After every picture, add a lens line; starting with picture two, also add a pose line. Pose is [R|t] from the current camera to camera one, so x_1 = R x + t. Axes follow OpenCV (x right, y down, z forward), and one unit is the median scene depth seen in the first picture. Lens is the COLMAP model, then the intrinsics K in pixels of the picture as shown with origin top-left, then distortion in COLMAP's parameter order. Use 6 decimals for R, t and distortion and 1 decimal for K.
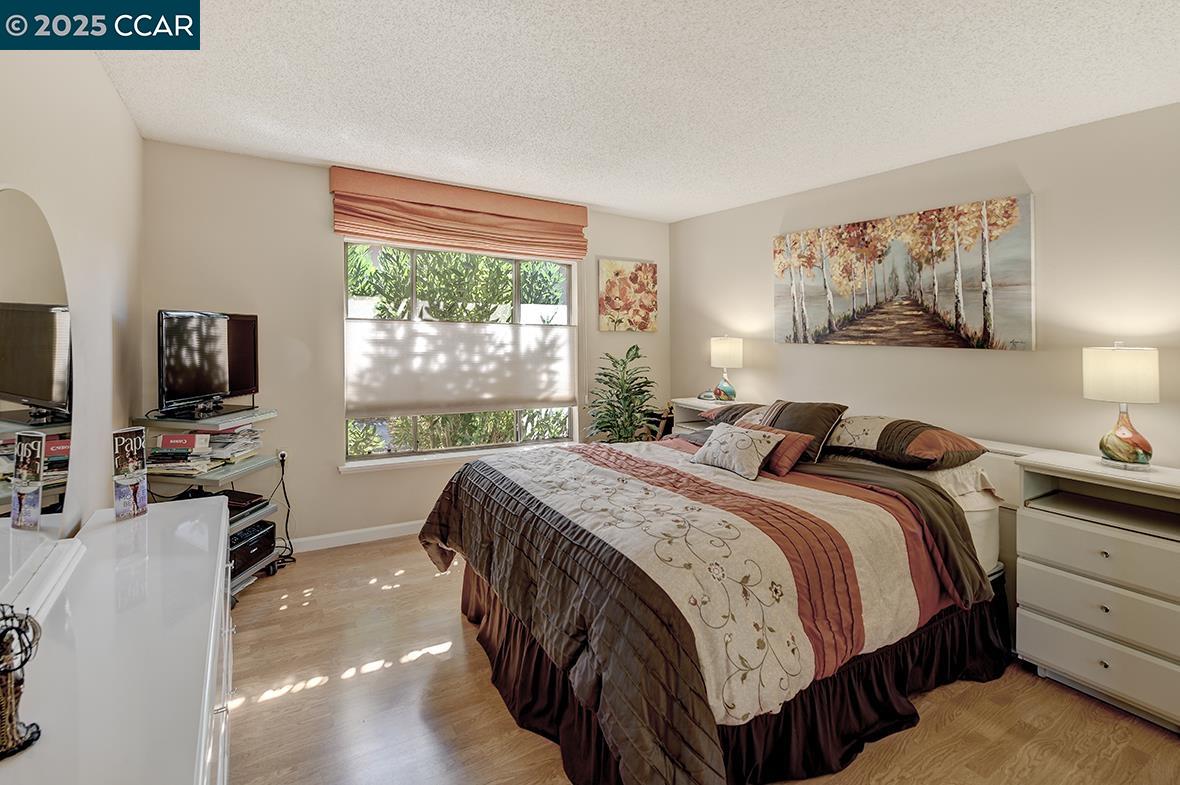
lens RADIAL K [[563.6, 0, 583.0], [0, 563.6, 320.0], [0, 0, 1]] dist [-0.007969, -0.001204]
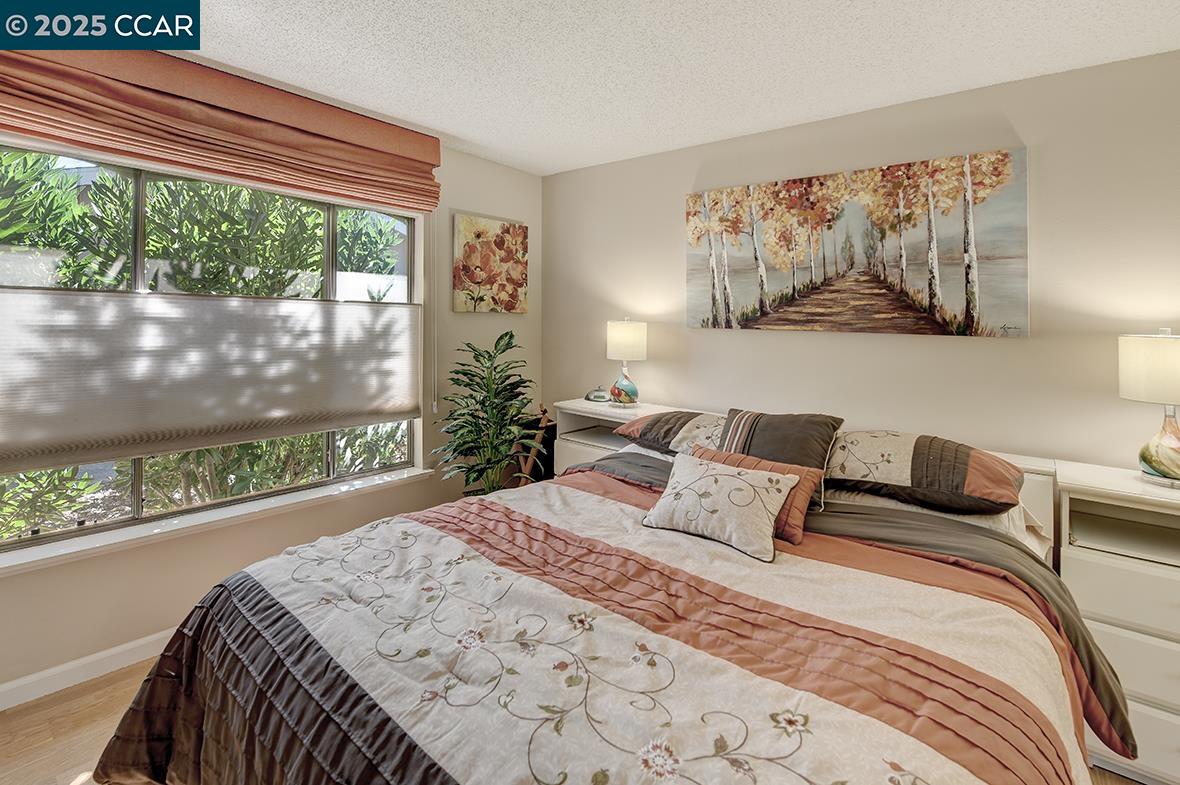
lens RADIAL K [[553.5, 0, 594.4], [0, 553.5, 301.8], [0, 0, 1]] dist [-0.009811, -0.000111]
pose [[0.942876, 0.010605, 0.332975, -0.046542], [-0.010561, 0.999942, -0.001942, 0.007020], [-0.332976, -0.001685, 0.942934, 0.325925]]
